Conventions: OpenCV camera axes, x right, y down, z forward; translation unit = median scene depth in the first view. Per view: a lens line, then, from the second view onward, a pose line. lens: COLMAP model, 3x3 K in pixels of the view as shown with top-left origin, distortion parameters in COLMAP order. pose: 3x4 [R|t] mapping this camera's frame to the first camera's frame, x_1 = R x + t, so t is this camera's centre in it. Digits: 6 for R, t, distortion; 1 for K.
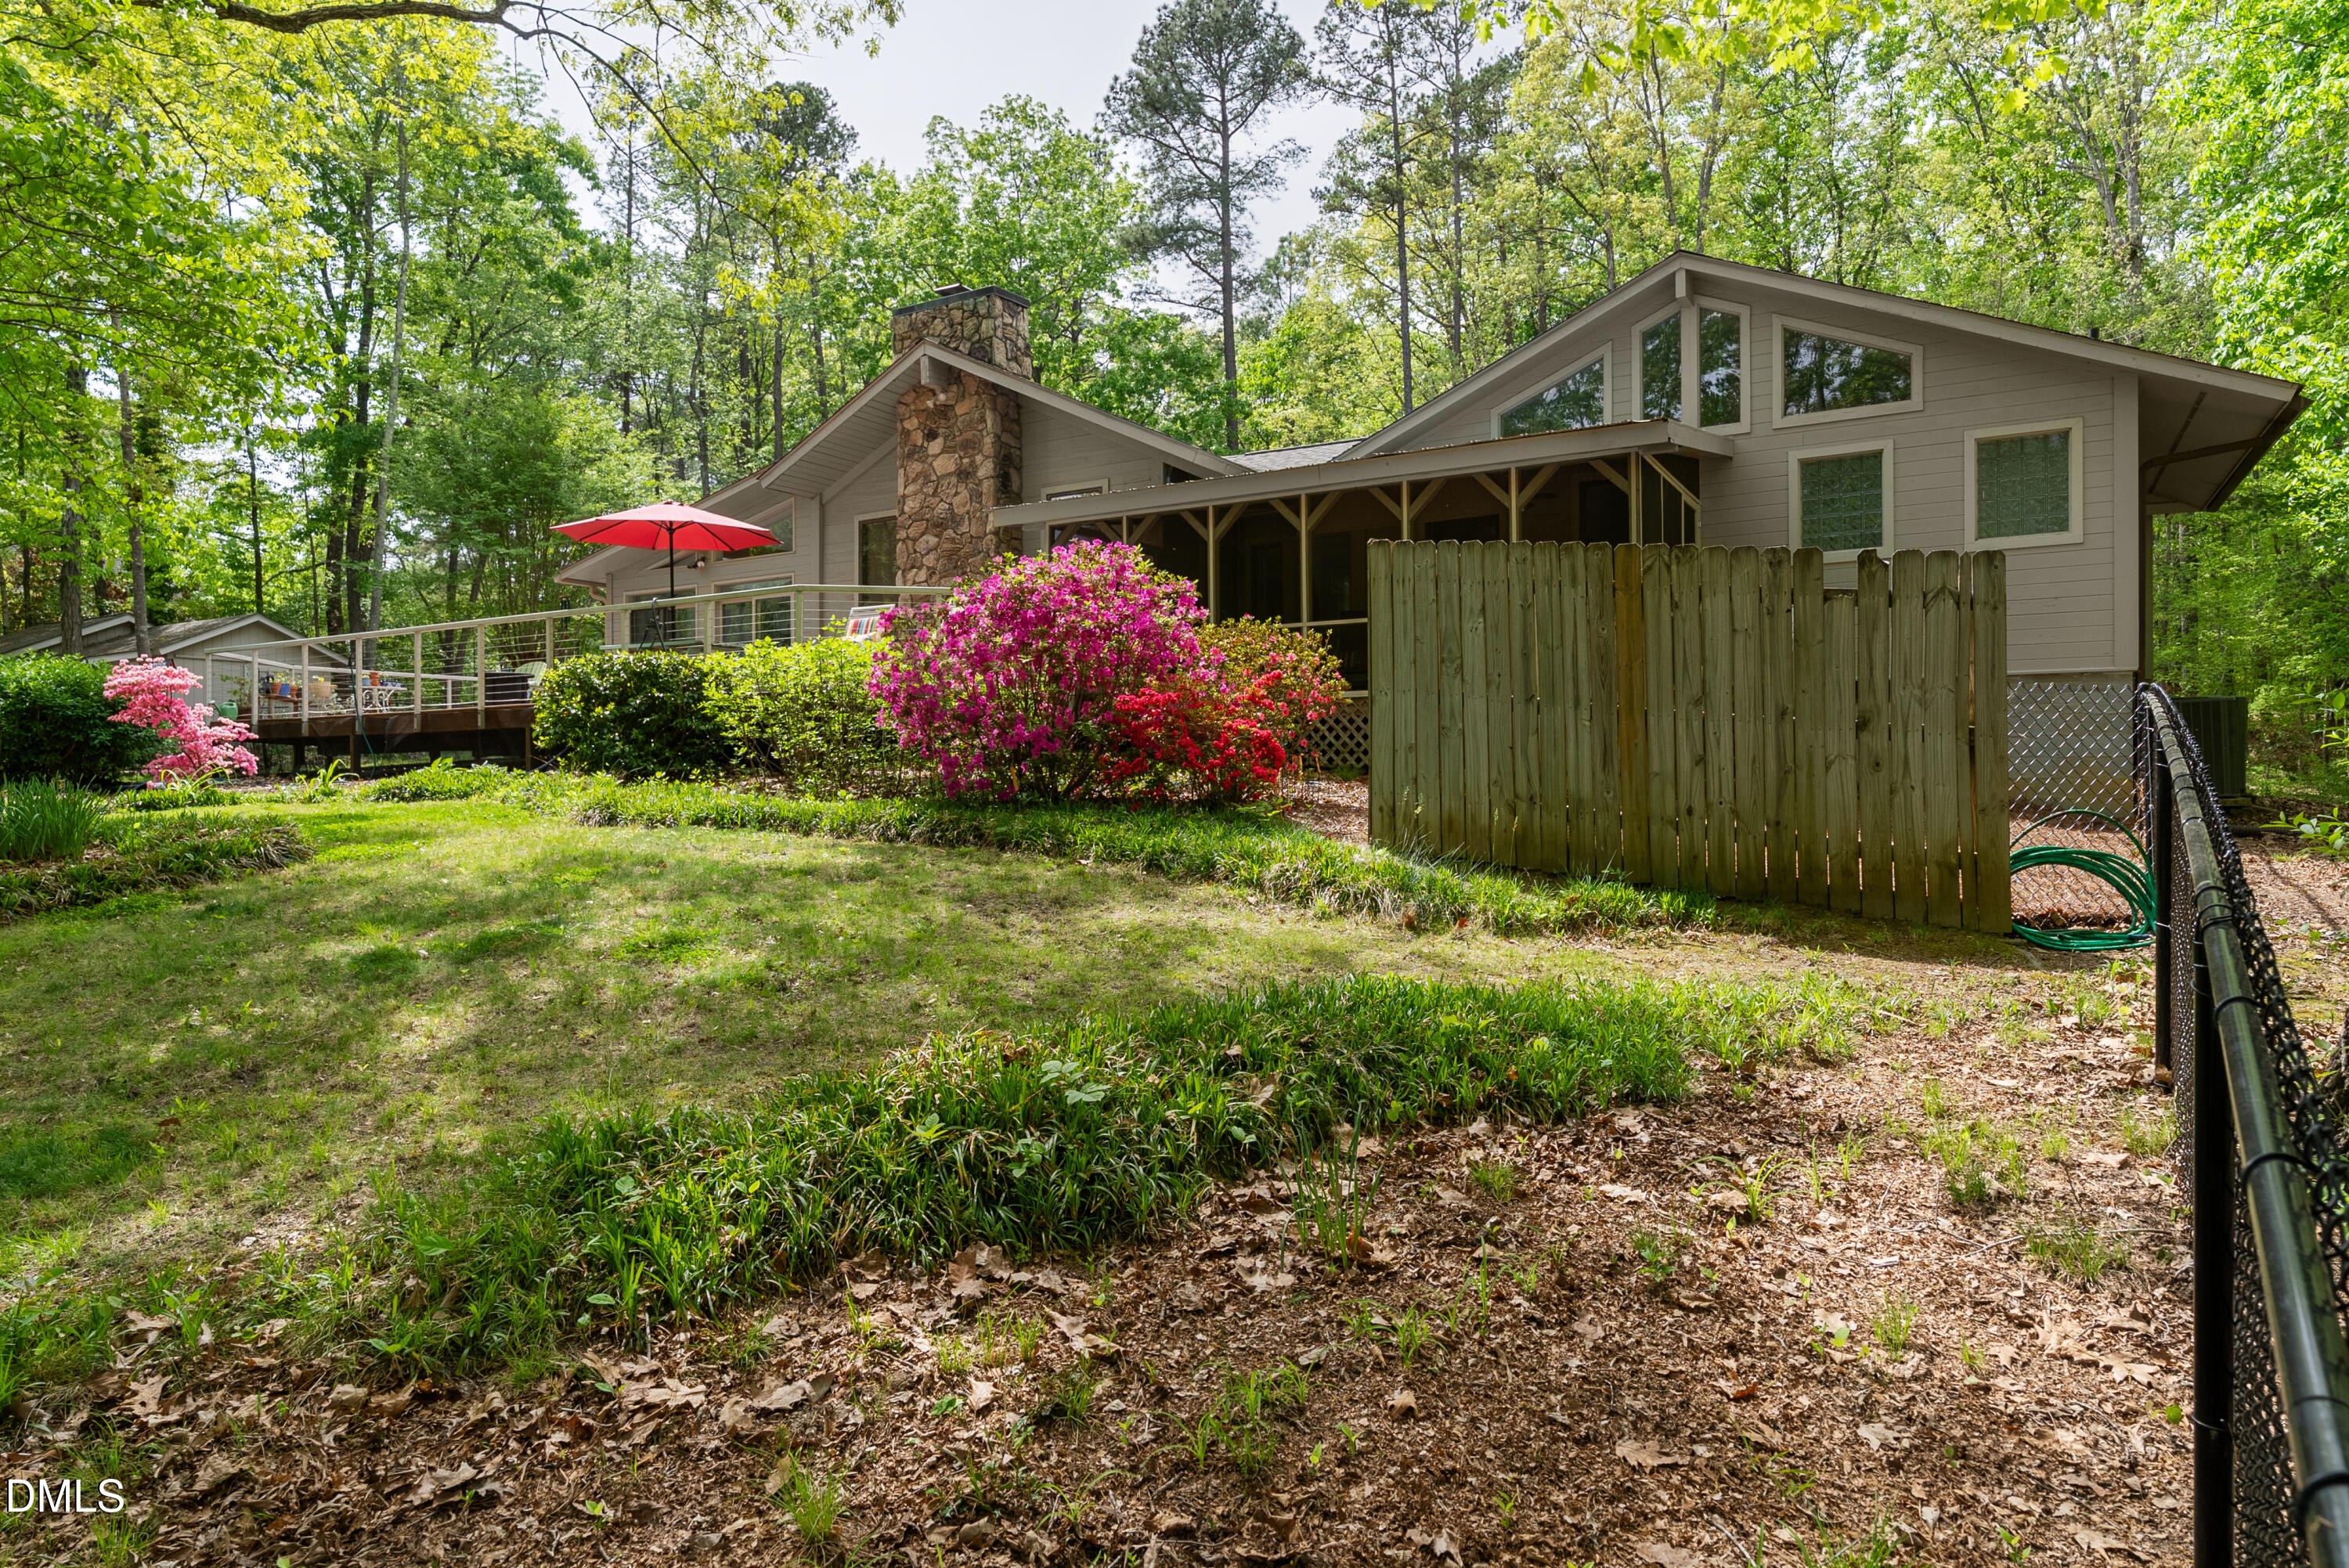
lens RADIAL K [[1383.5, 0, 1176.4], [0, 1383.5, 780.0], [0, 0, 1]] dist [0.005113, 0.001034]
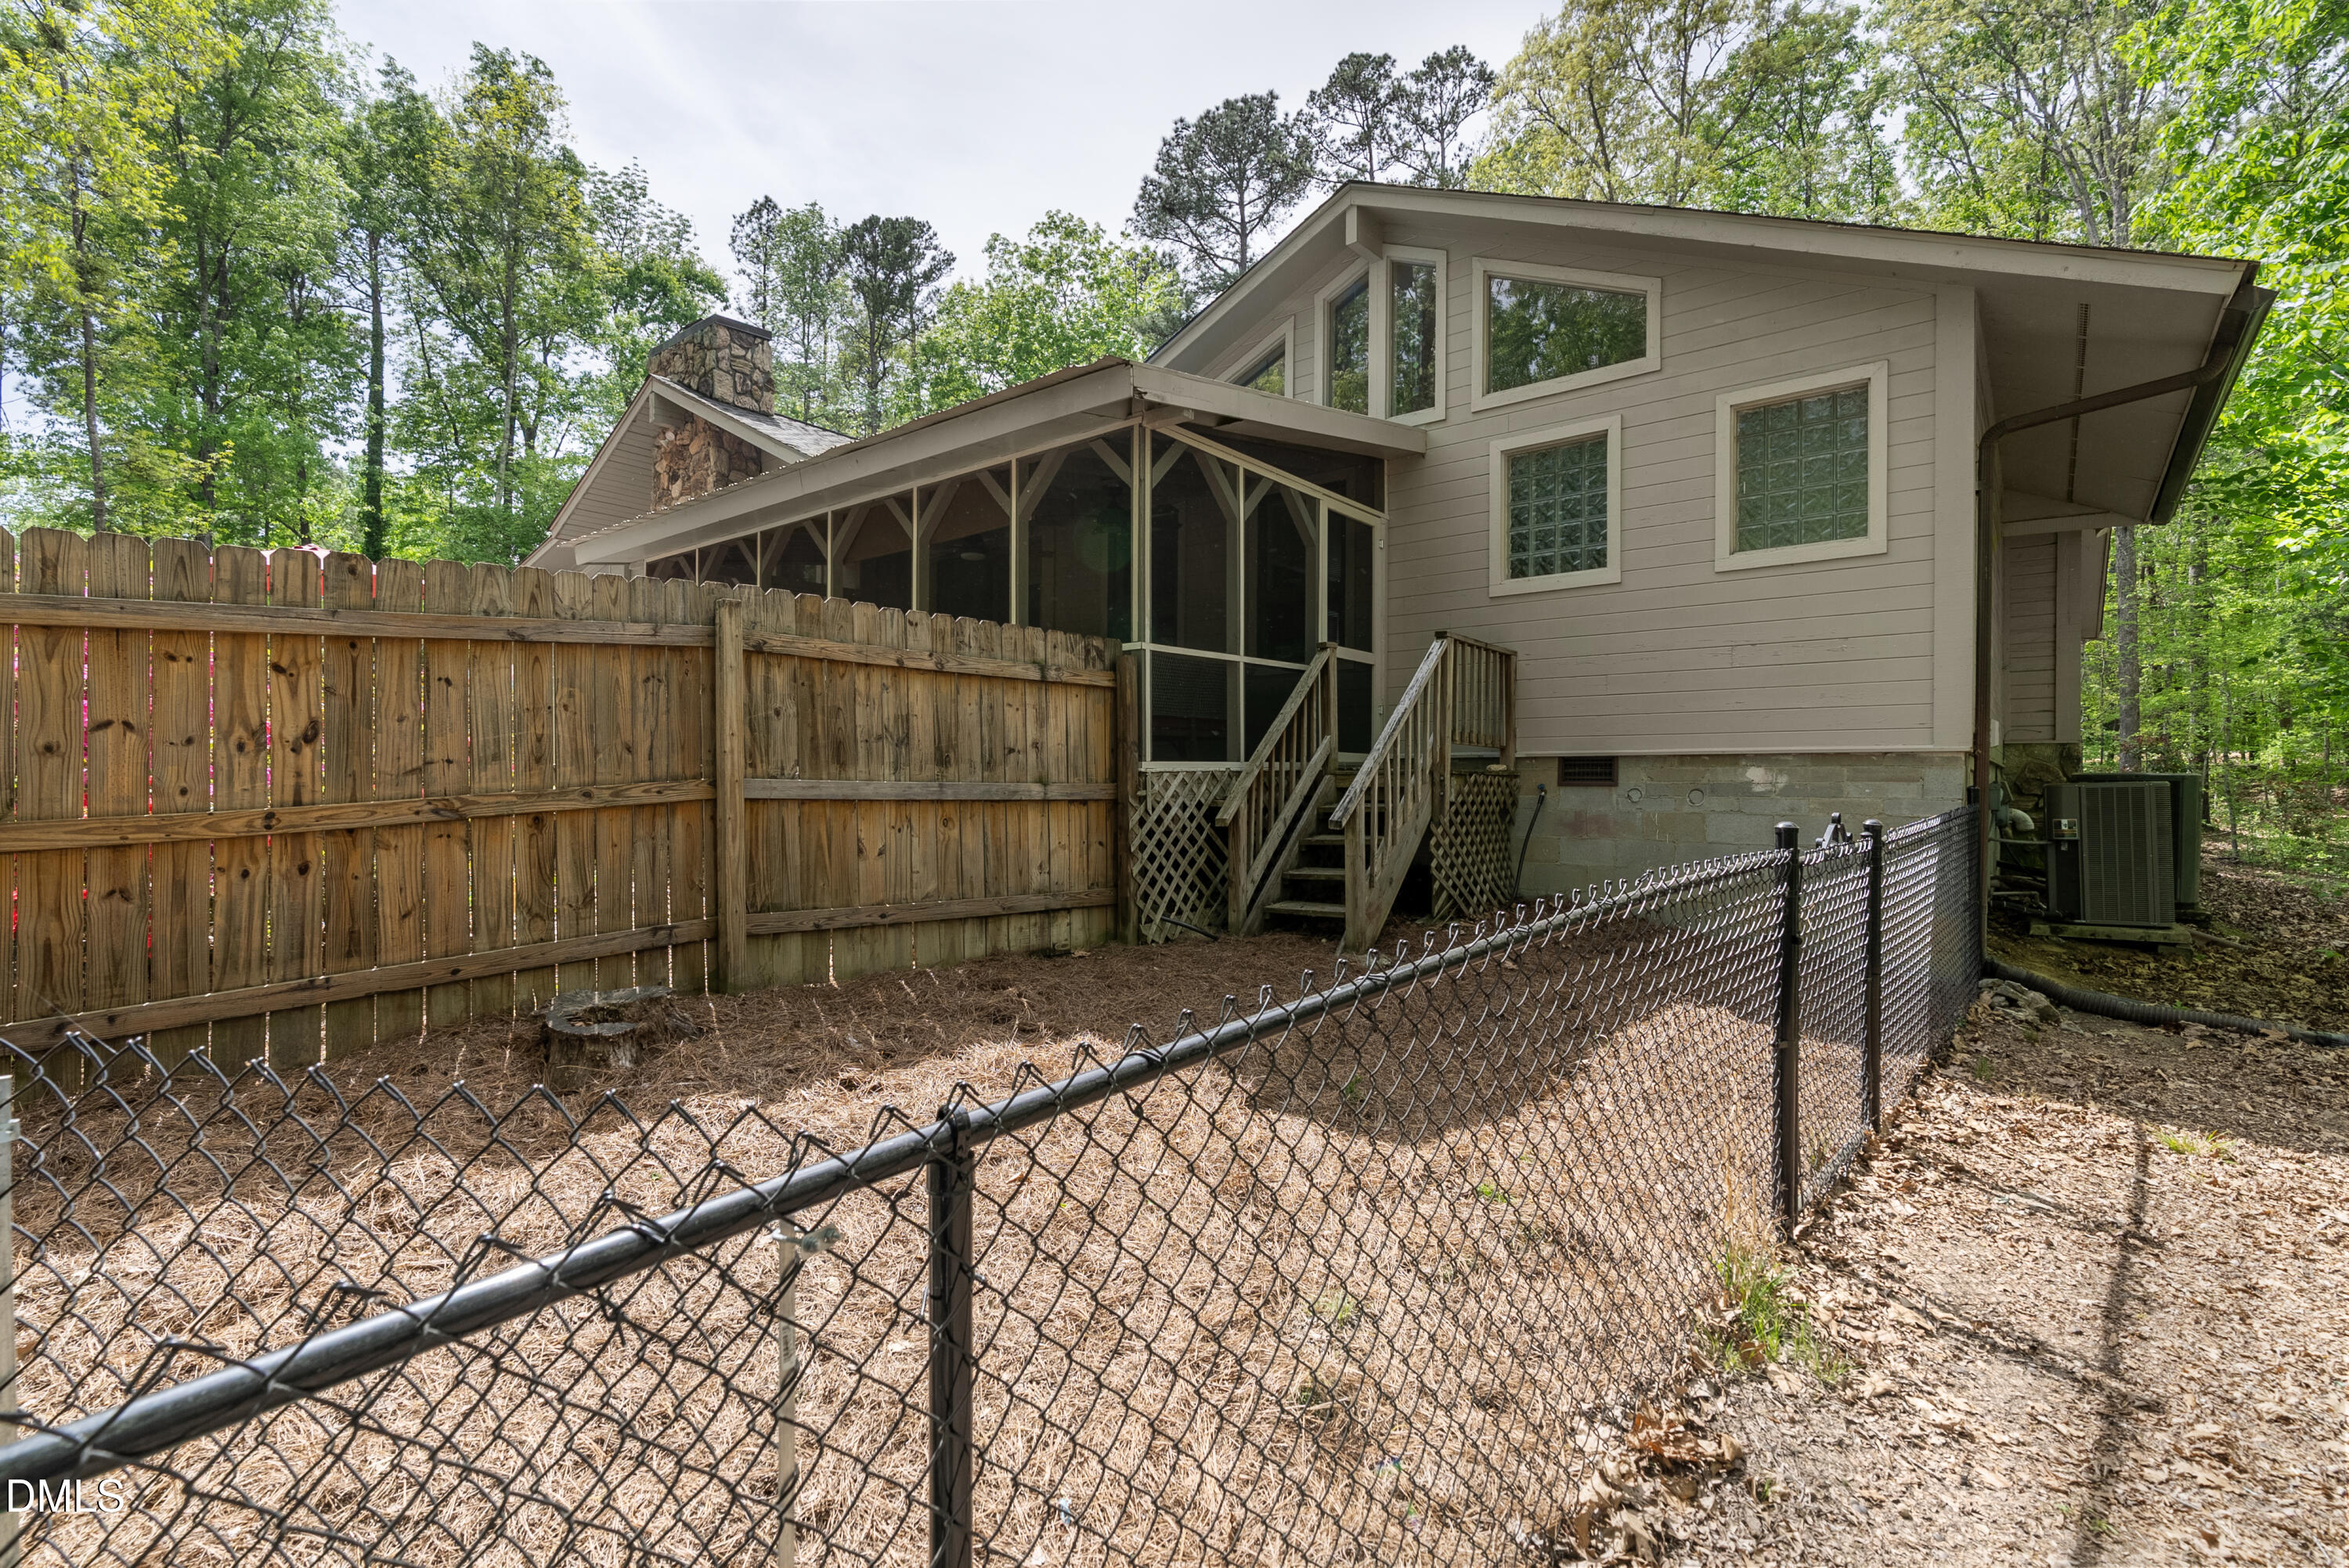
lens RADIAL K [[1081.4, 0, 1174.5], [0, 1081.4, 784.1], [0, 0, 1]] dist [0.001084, 0.000187]
pose [[0.989625, 0.011956, -0.143177, 0.283026], [-0.012699, 0.999910, -0.004280, -0.039553], [0.143113, 0.006054, 0.989688, 0.320183]]
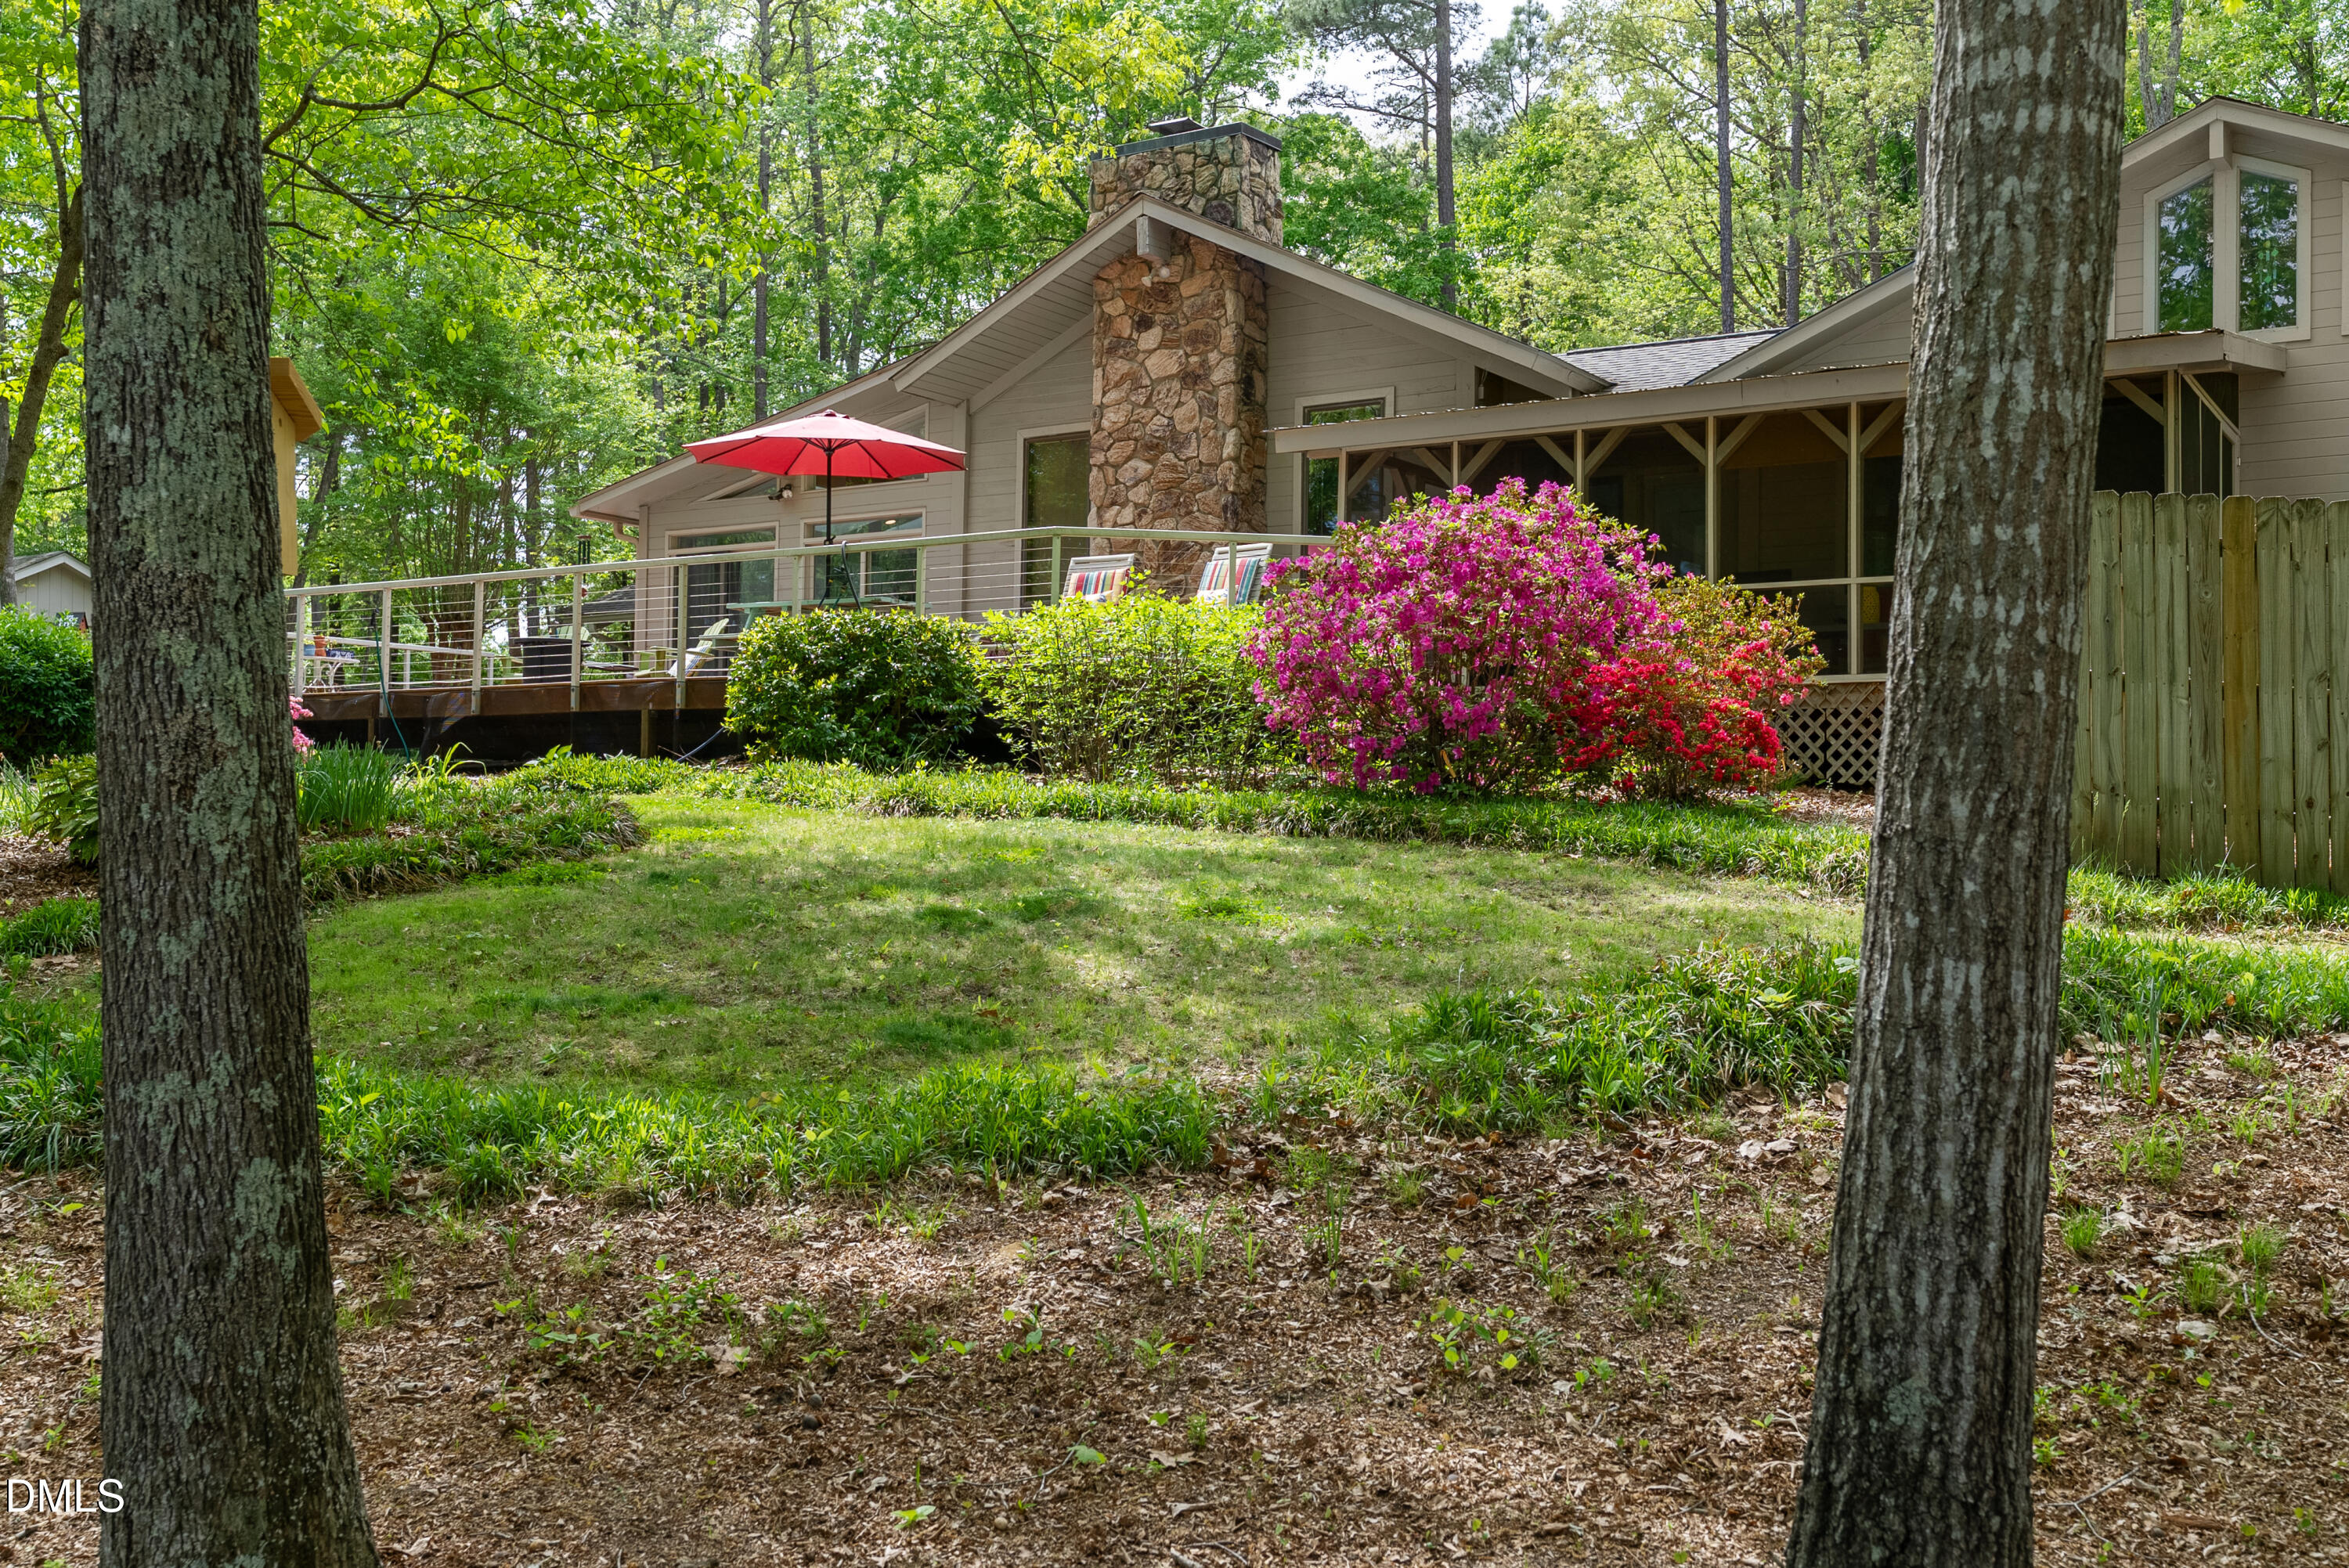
lens RADIAL K [[2256.0, 0, 1172.1], [0, 2256.0, 776.5], [0, 0, 1]] dist [0.023665, 0.000000]
pose [[0.999354, 0.017890, -0.031176, -0.124367], [-0.018835, 0.999364, -0.030284, 0.025931], [0.030614, 0.030852, 0.999055, -0.185699]]
